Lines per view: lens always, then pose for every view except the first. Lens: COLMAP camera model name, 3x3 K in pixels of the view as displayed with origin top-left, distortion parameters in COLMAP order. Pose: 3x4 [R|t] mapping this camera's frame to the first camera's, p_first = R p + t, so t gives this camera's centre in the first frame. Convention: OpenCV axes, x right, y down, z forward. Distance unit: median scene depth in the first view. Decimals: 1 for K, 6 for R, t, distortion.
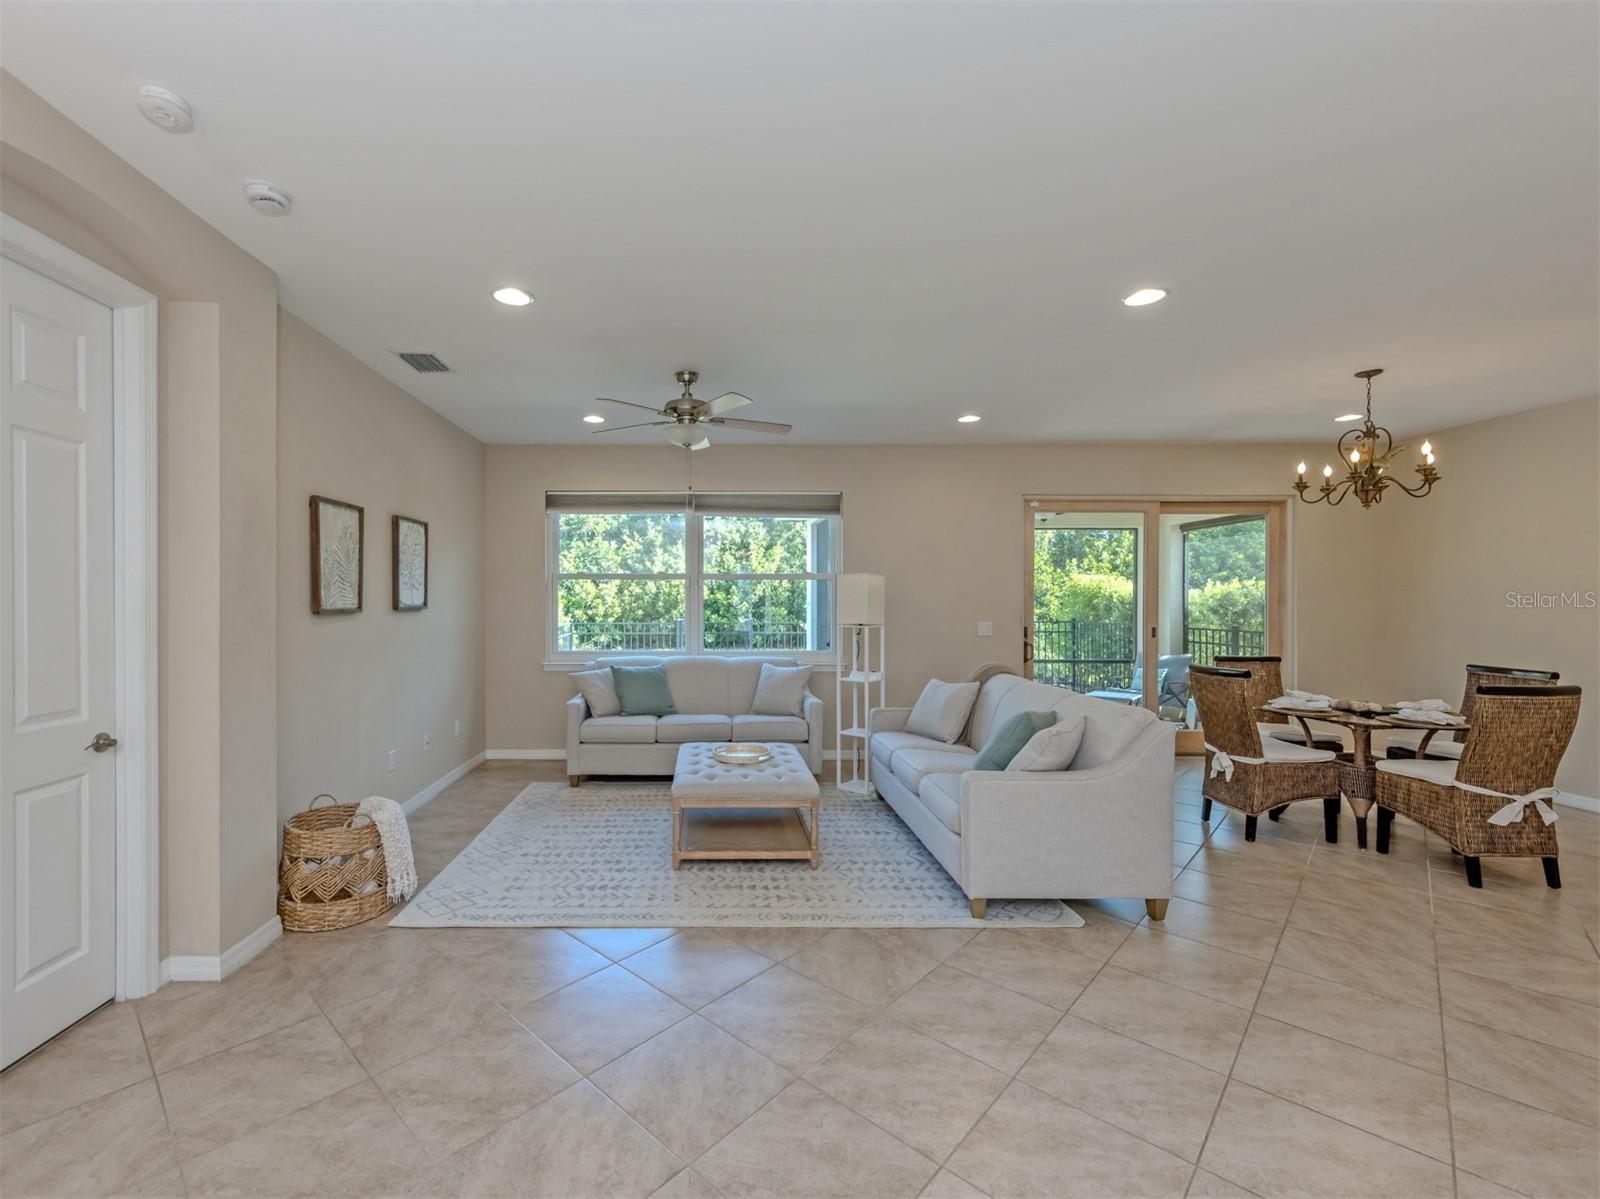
lens RADIAL K [[695.8, 0, 712.3], [0, 695.8, 590.3], [0, 0, 1]] dist [0.009968, -0.000513]
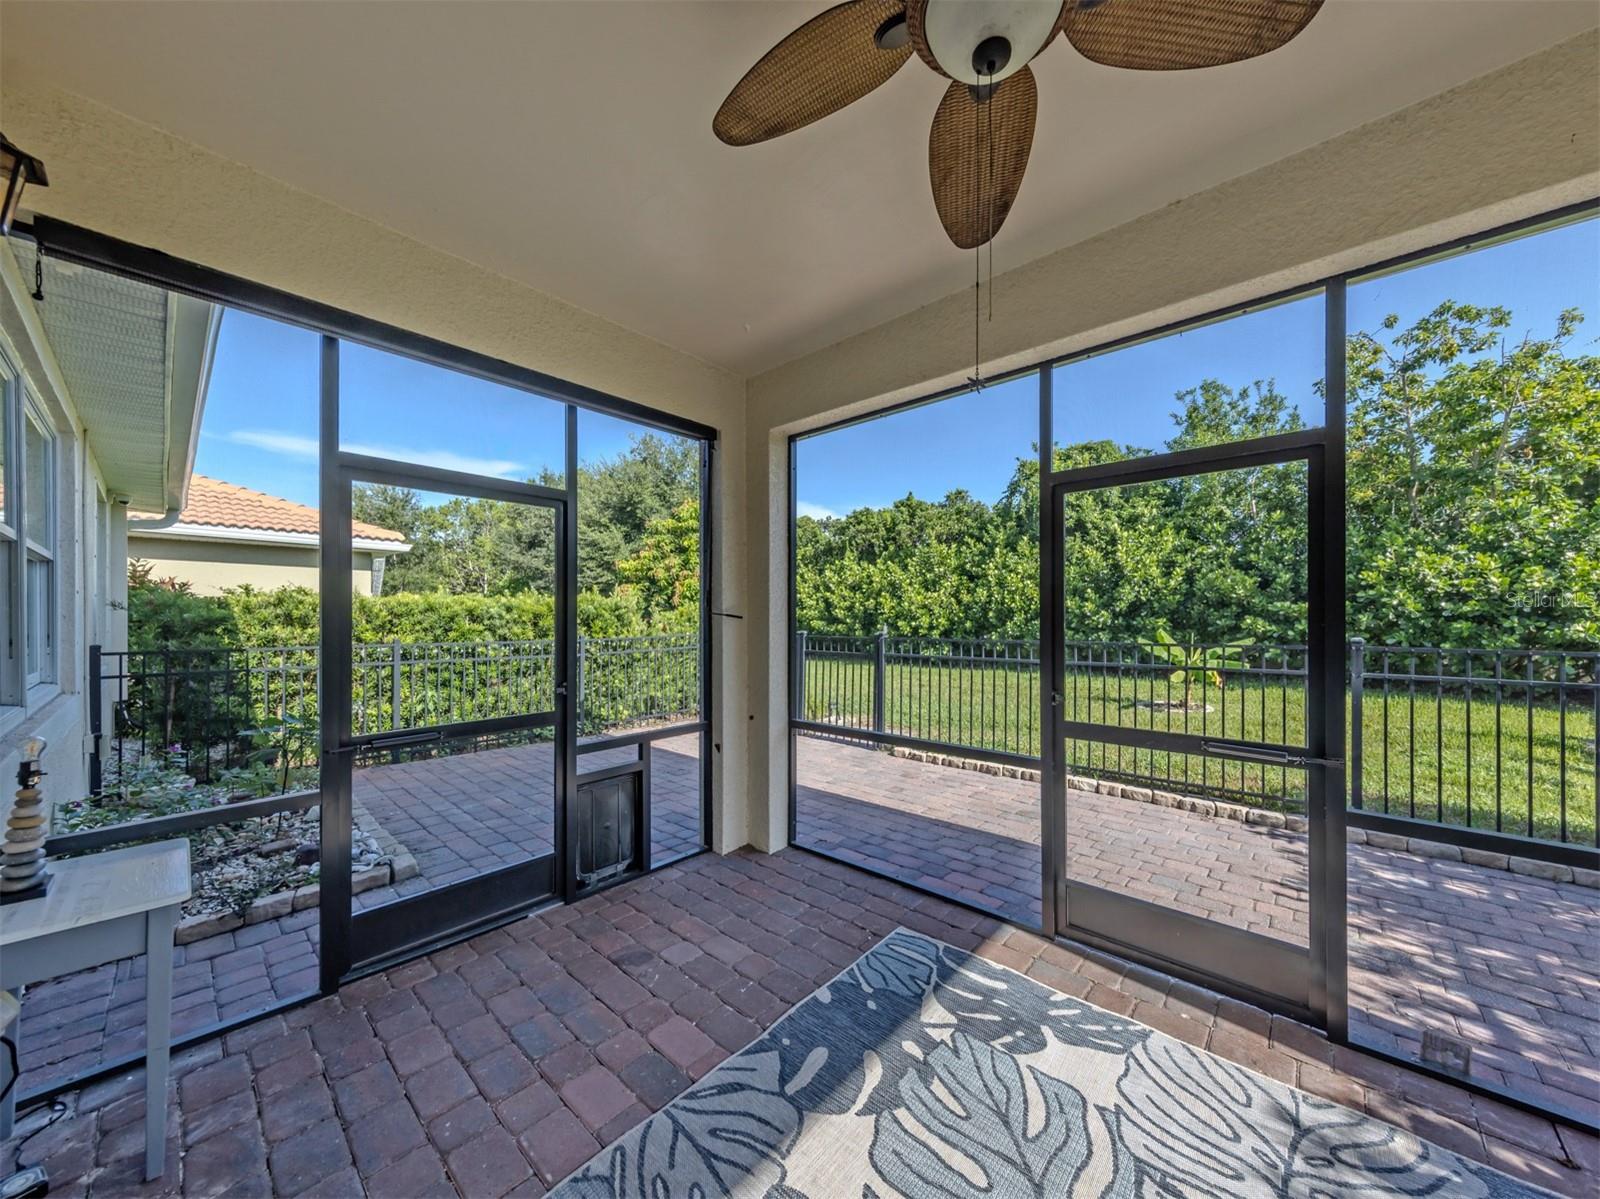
lens RADIAL K [[572.3, 0, 811.0], [0, 572.3, 616.2], [0, 0, 1]] dist [0.008368, -0.001184]
pose [[0.745068, -0.003962, -0.666977, 0.870684], [0.011759, 0.999905, 0.007195, 0.057816], [0.666885, -0.013204, 0.745044, 1.426061]]
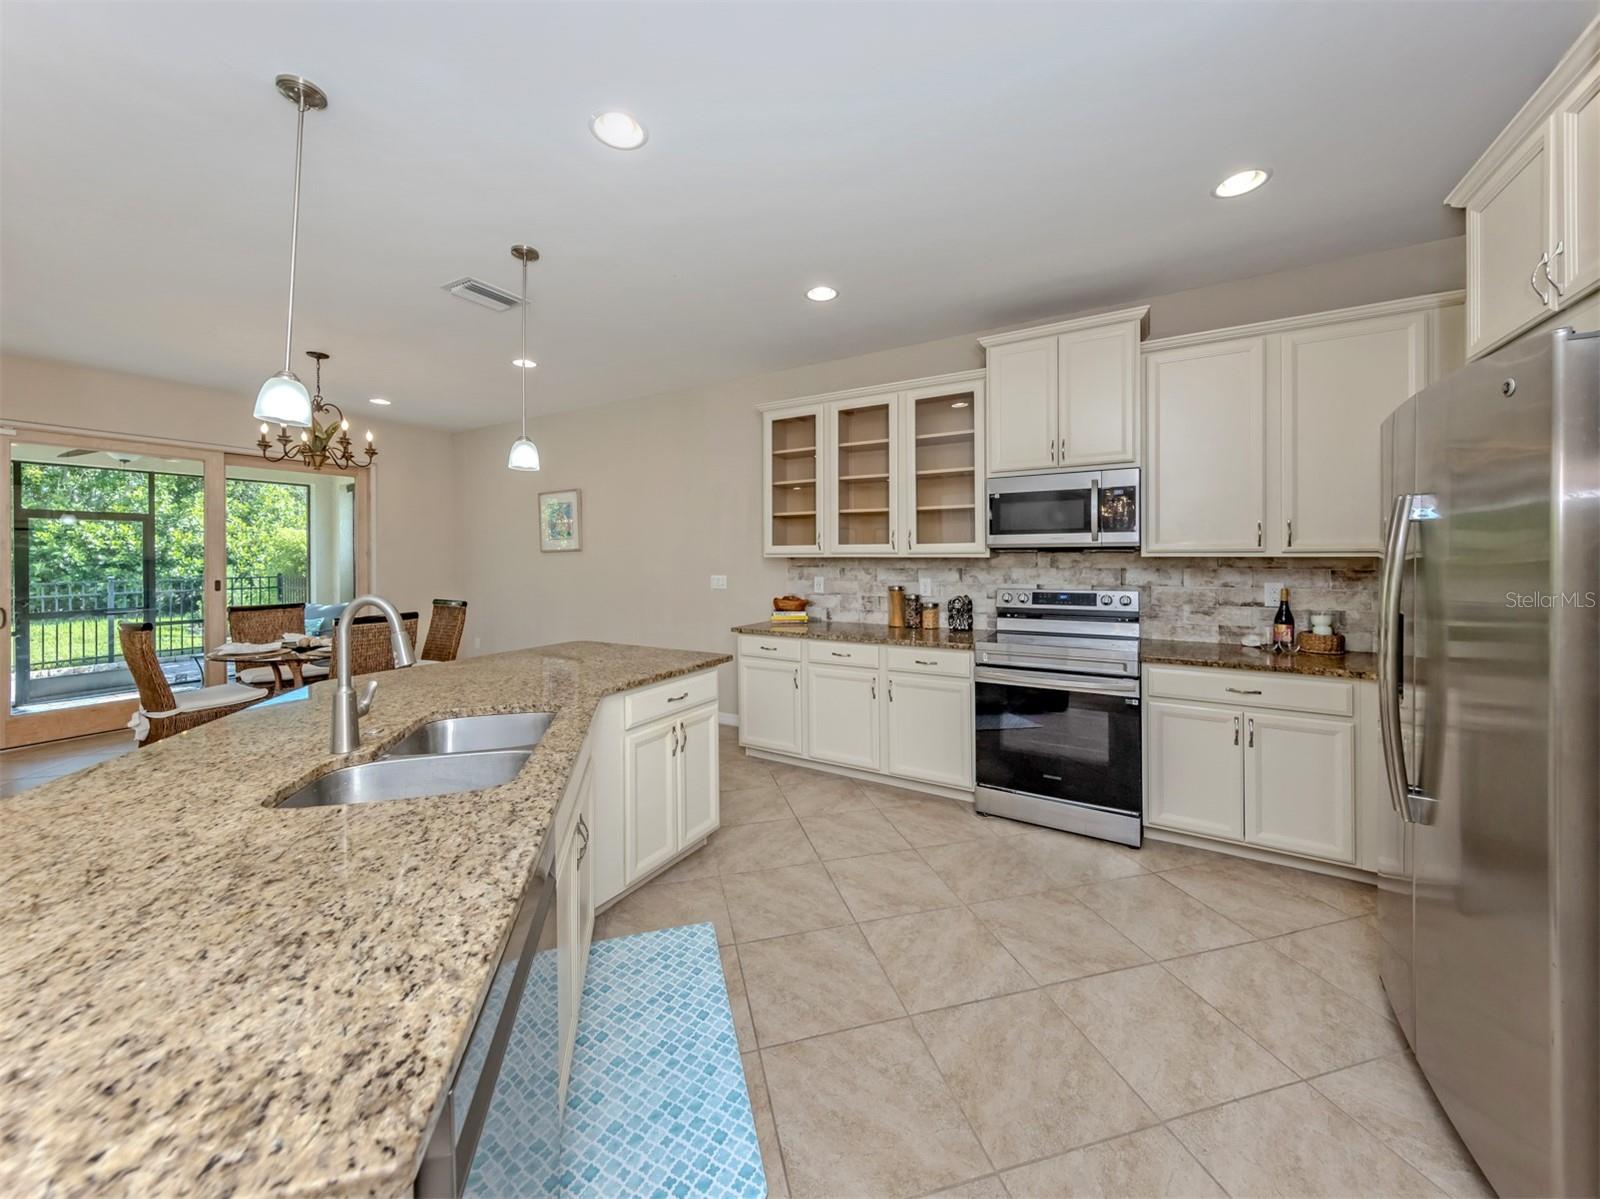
lens RADIAL K [[572.3, 0, 799.7], [0, 572.3, 562.2], [0, 0, 1]] dist [0.008368, -0.001184]
pose [[0.502393, -0.013192, 0.864539, 0.447180], [-0.006796, 0.999792, 0.019205, 0.008685], [-0.864613, -0.015524, 0.502199, -0.146244]]
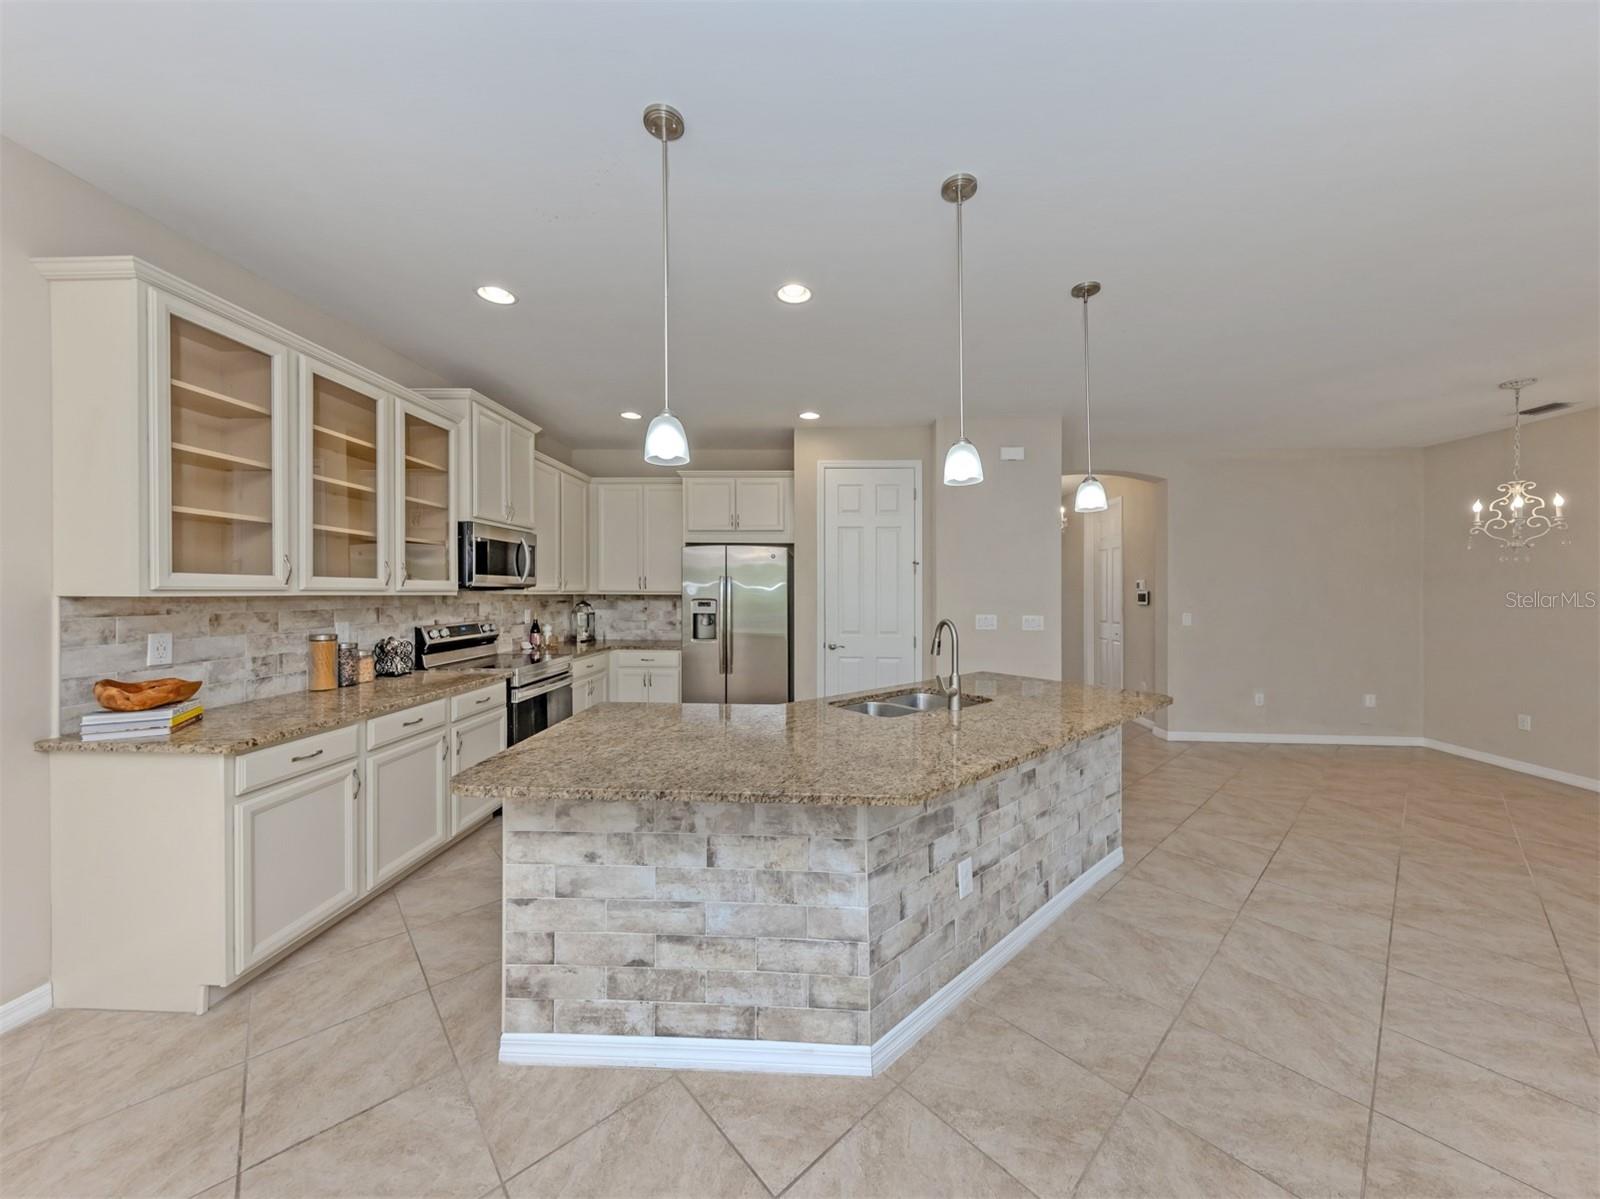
lens RADIAL K [[572.3, 0, 806.3], [0, 572.3, 594.5], [0, 0, 1]] dist [0.008368, -0.001184]
pose [[-0.999134, -0.010491, 0.040260, 0.691732], [-0.010815, 0.999911, -0.007829, 0.014828], [-0.040175, -0.008258, -0.999159, 0.711787]]
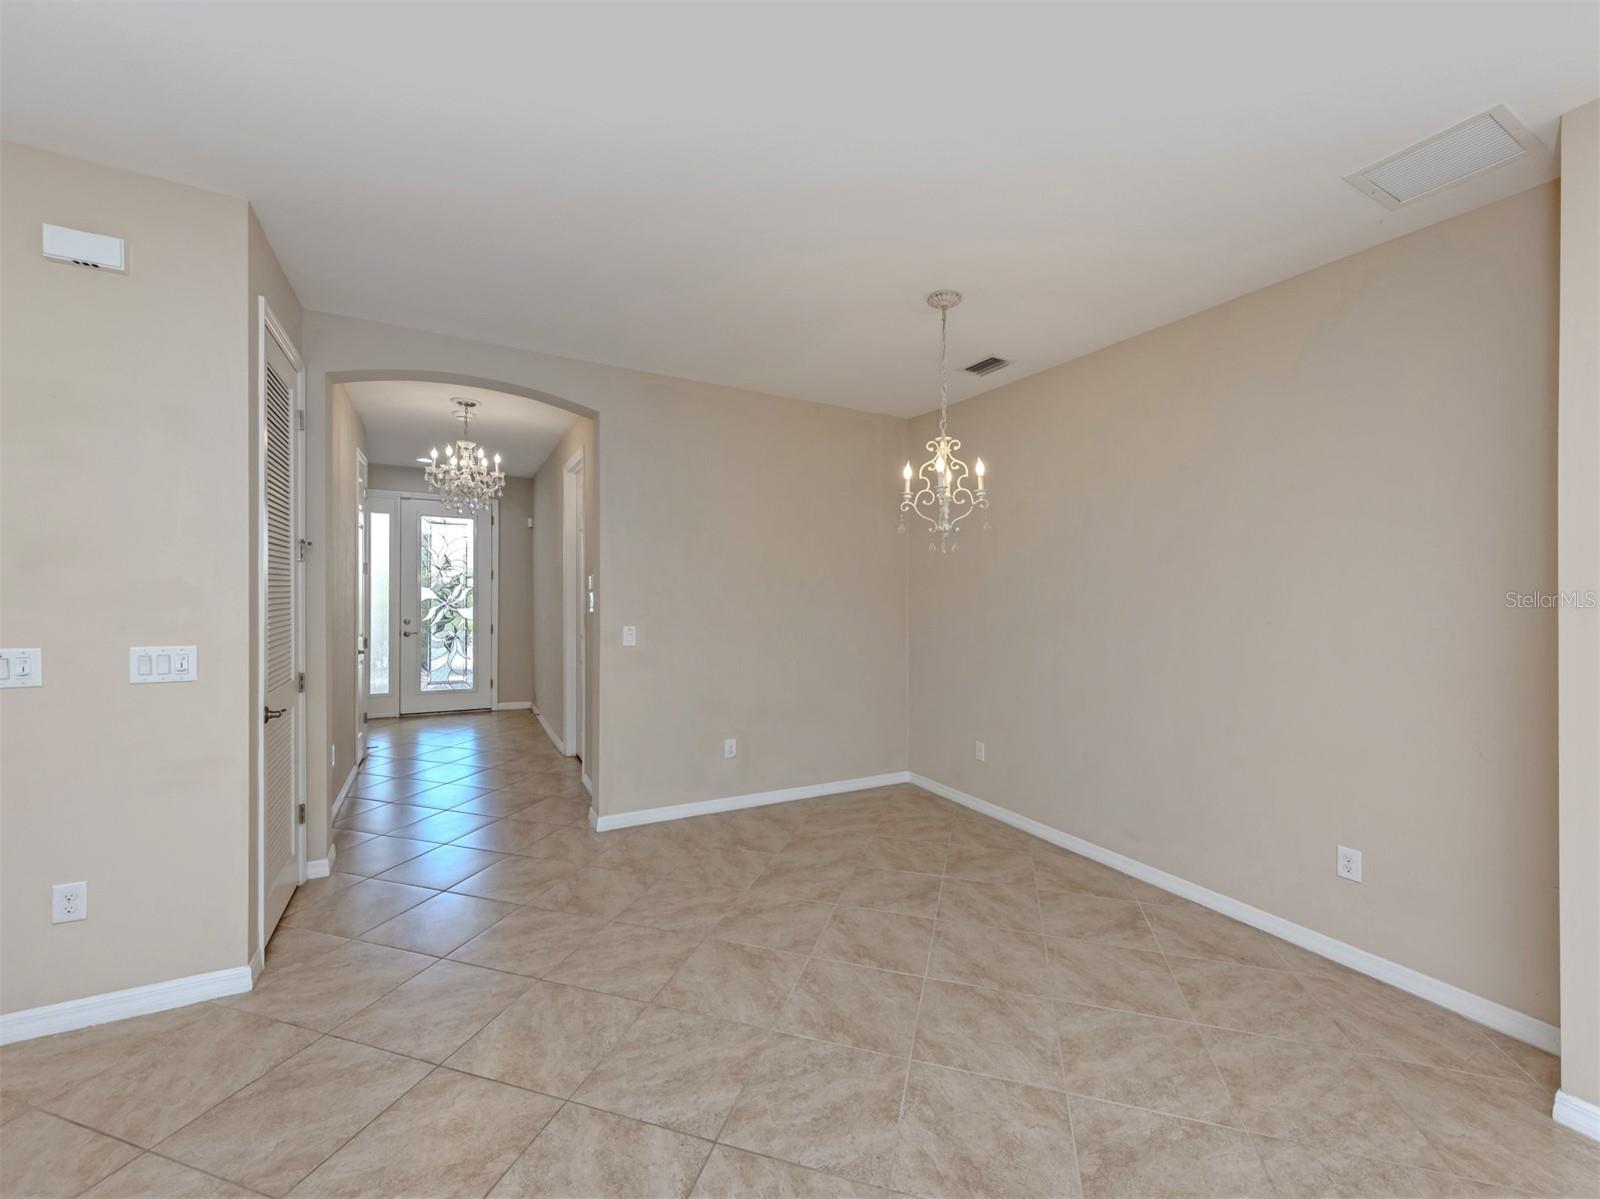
lens RADIAL K [[650.6, 0, 806.3], [0, 650.6, 595.1], [0, 0, 1]] dist [0.005226, -0.000529]
pose [[-0.876274, -0.013602, -0.481621, 0.181174], [-0.008837, 0.999887, -0.012161, 0.003272], [0.481732, -0.006400, -0.876295, 0.375385]]
